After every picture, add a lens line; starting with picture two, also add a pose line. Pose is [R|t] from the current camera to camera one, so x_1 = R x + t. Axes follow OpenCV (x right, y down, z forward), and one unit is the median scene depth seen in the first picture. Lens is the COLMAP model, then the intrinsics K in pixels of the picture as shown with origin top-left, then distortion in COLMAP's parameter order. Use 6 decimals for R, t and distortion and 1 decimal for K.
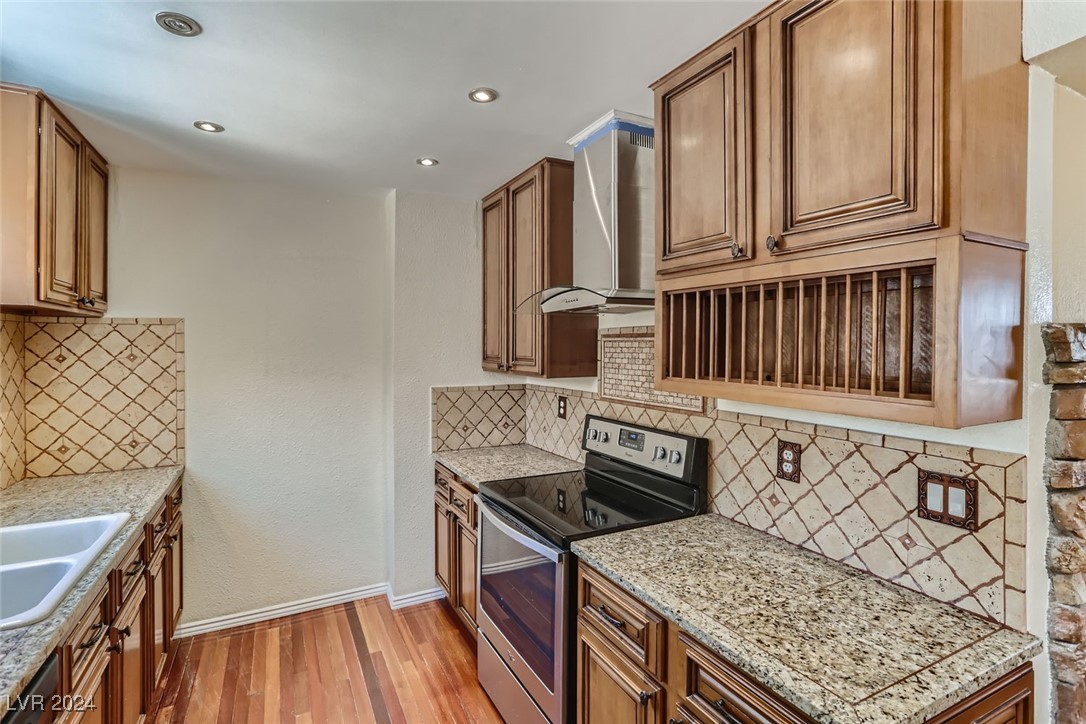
lens RADIAL K [[523.2, 0, 544.0], [0, 523.2, 348.0], [0, 0, 1]] dist [-0.034844, 0.020014]
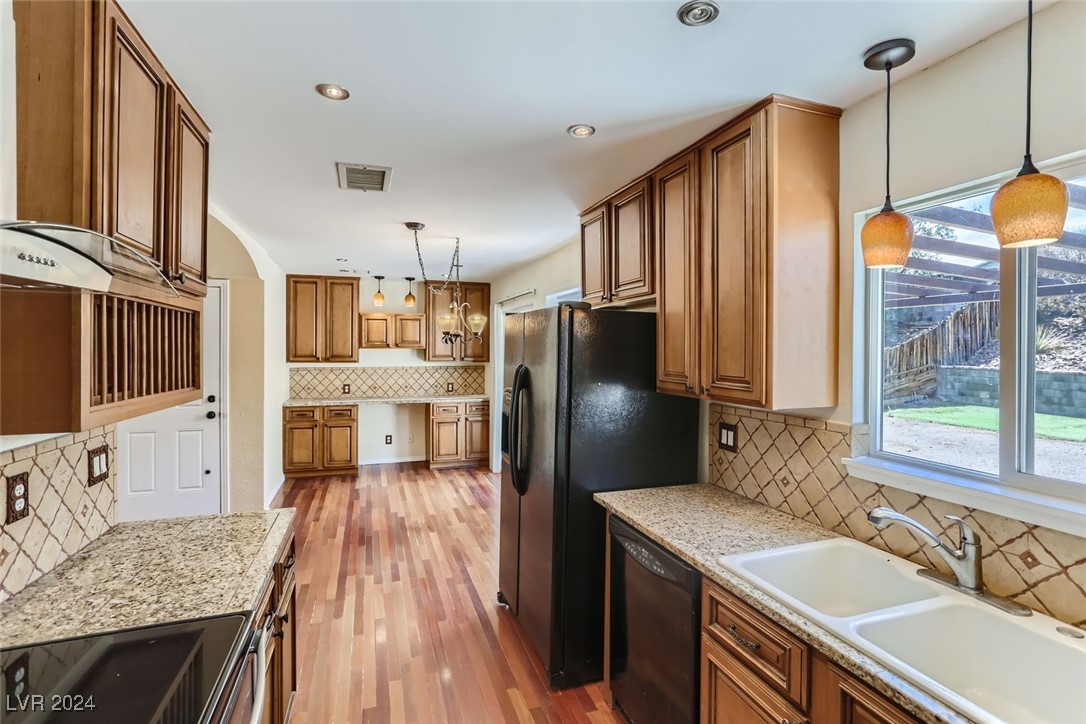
lens RADIAL K [[523.2, 0, 542.4], [0, 523.2, 349.2], [0, 0, 1]] dist [-0.034844, 0.020014]
pose [[-0.987931, -0.004037, 0.154840, -0.434212], [-0.003039, 0.999973, 0.006680, -0.027810], [-0.154862, 0.006128, -0.987917, 1.460658]]
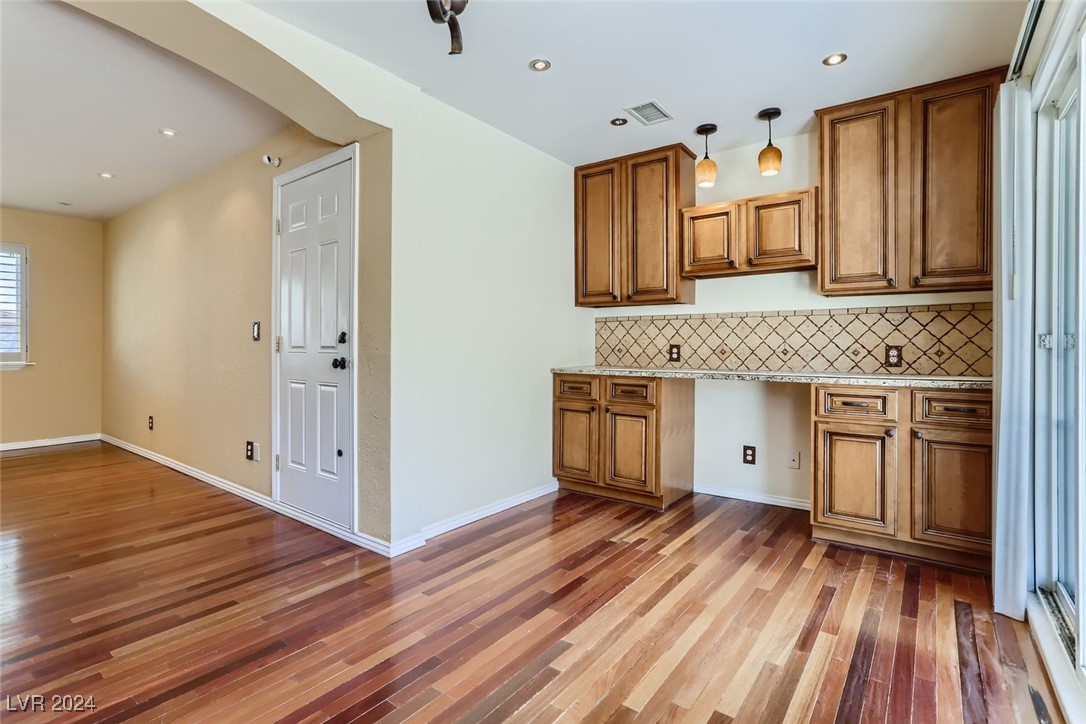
lens RADIAL K [[523.2, 0, 539.3], [0, 523.2, 346.7], [0, 0, 1]] dist [-0.034844, 0.020014]
pose [[-0.422499, -0.001028, 0.906363, -0.175290], [0.001715, 0.999997, 0.001934, 0.238606], [-0.906362, 0.002371, -0.422495, -0.487889]]
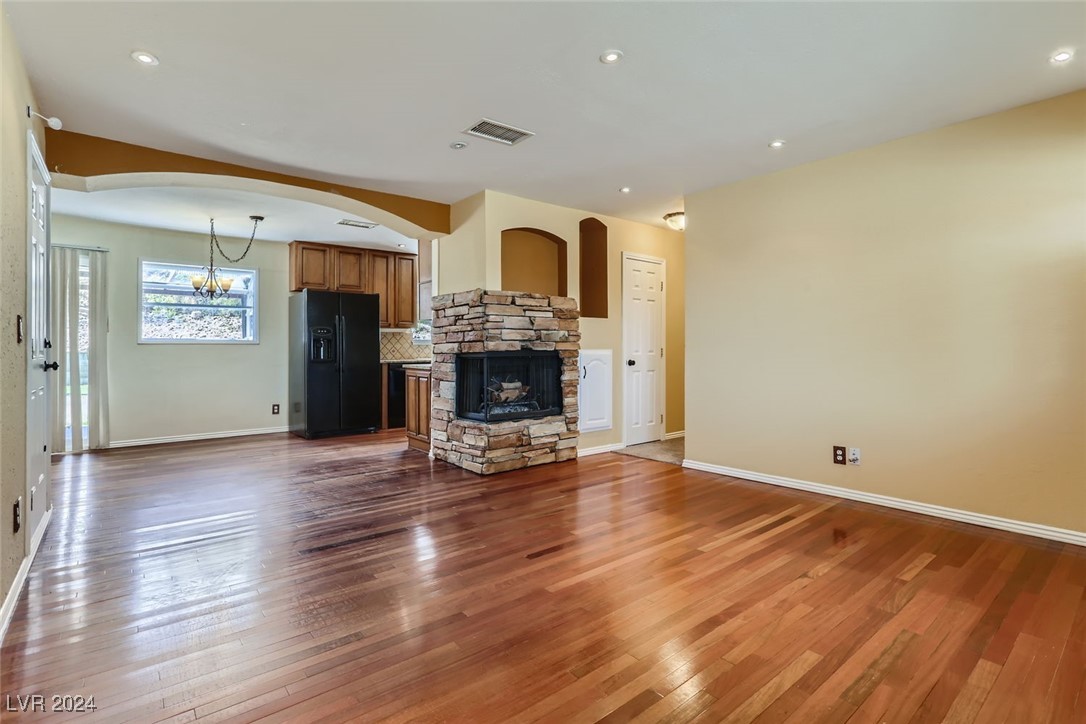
lens RADIAL K [[523.2, 0, 542.8], [0, 523.2, 355.3], [0, 0, 1]] dist [-0.034844, 0.020014]
pose [[0.204072, 0.013551, -0.978862, 3.293786], [0.001706, 0.999898, 0.014198, 0.232473], [0.978954, -0.004568, 0.204028, 0.594969]]
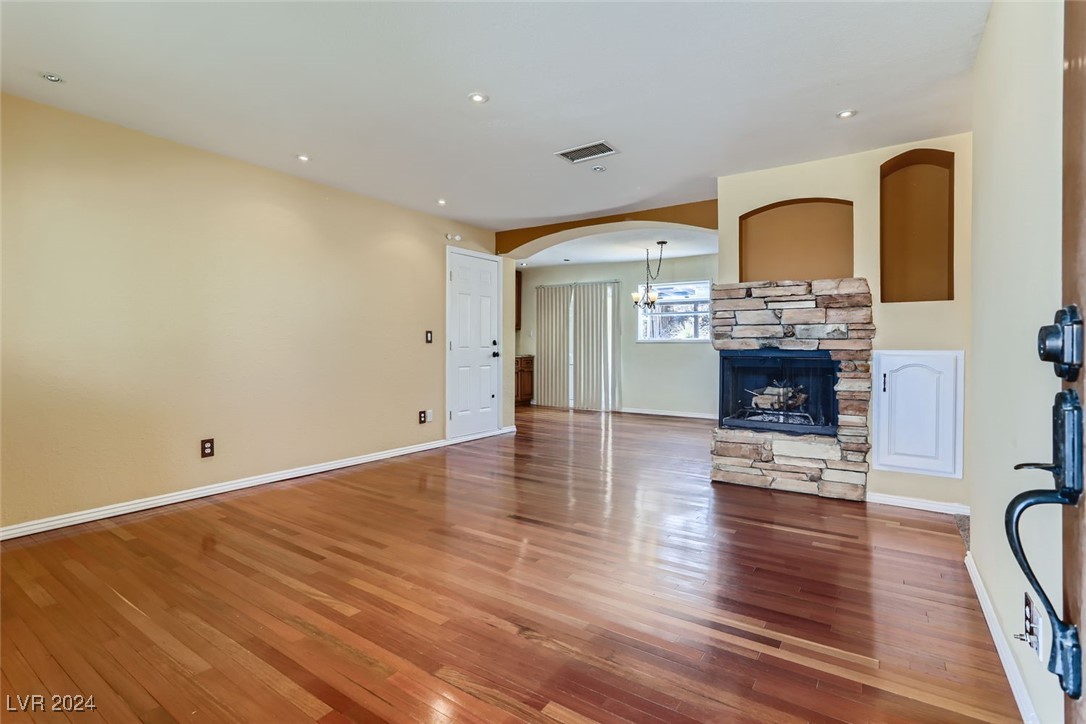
lens RADIAL K [[523.2, 0, 540.1], [0, 523.2, 356.4], [0, 0, 1]] dist [-0.034844, 0.020014]
pose [[-0.883950, 0.006569, -0.467536, 2.649430], [-0.003896, 0.999763, 0.021414, 0.229870], [0.467565, 0.020751, -0.883715, 2.368085]]
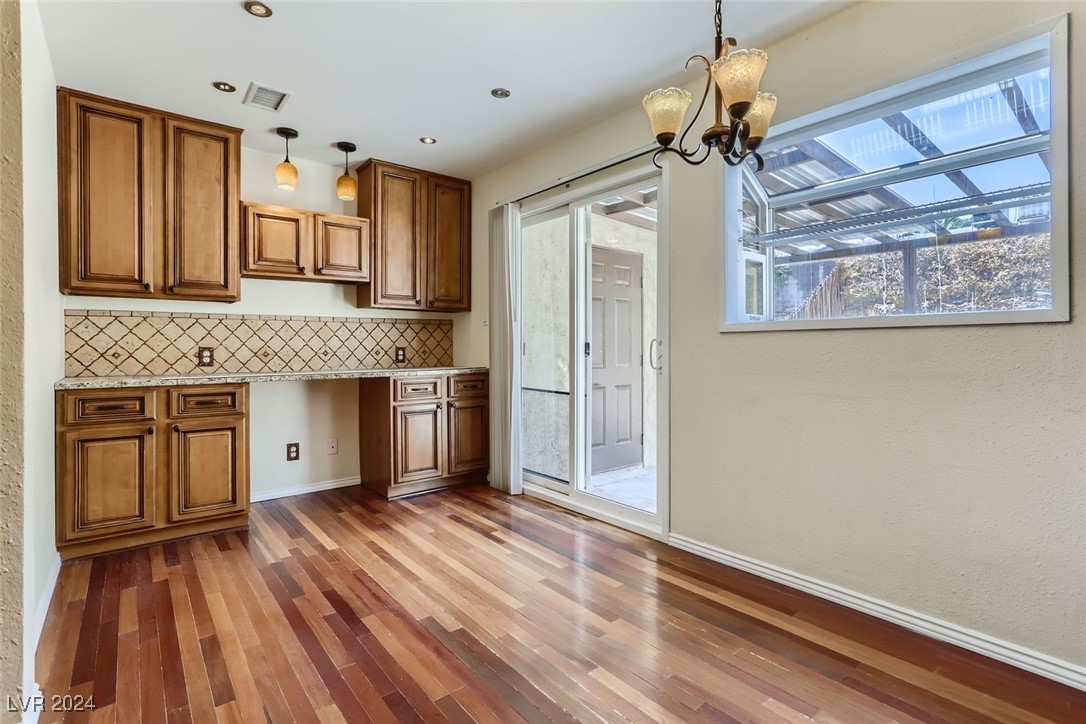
lens RADIAL K [[523.2, 0, 544.3], [0, 523.2, 348.4], [0, 0, 1]] dist [-0.034844, 0.020014]
pose [[-0.979733, 0.006713, -0.200193, 0.642955], [0.005998, 0.999973, 0.004179, 0.239499], [0.200216, 0.002894, -0.979748, 0.136106]]
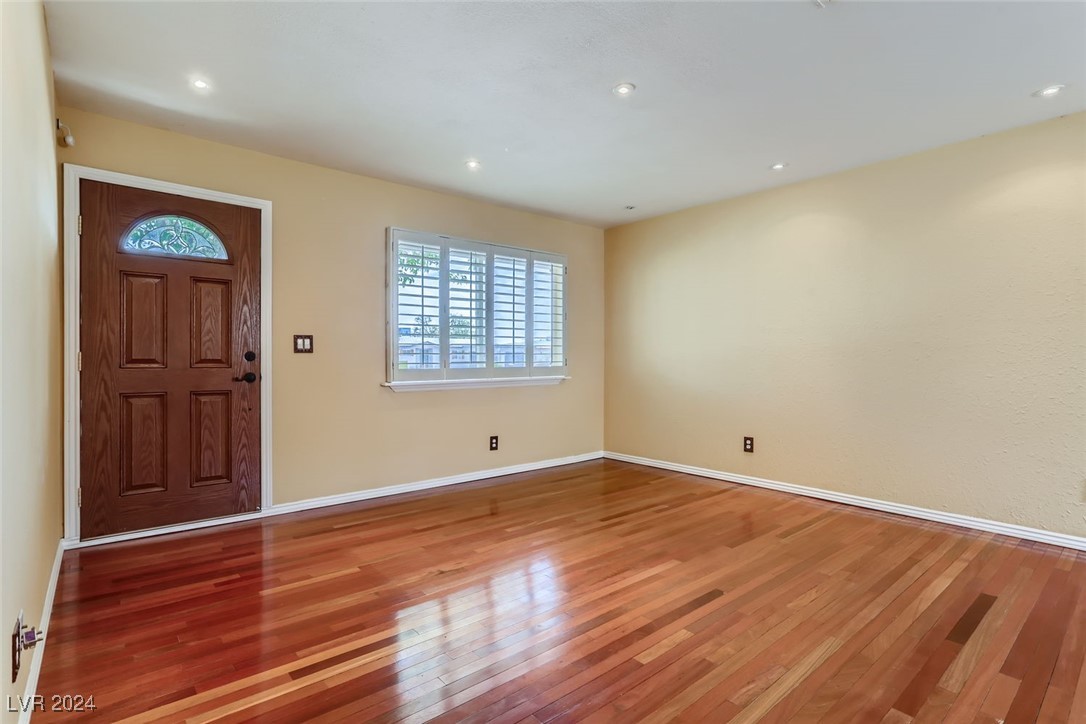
lens RADIAL K [[523.2, 0, 539.5], [0, 523.2, 361.2], [0, 0, 1]] dist [-0.034844, 0.020014]
pose [[-0.212593, -0.000864, 0.977141, 0.849631], [0.002296, 0.999996, 0.001383, 0.242646], [-0.977138, 0.002537, -0.212590, 1.505954]]
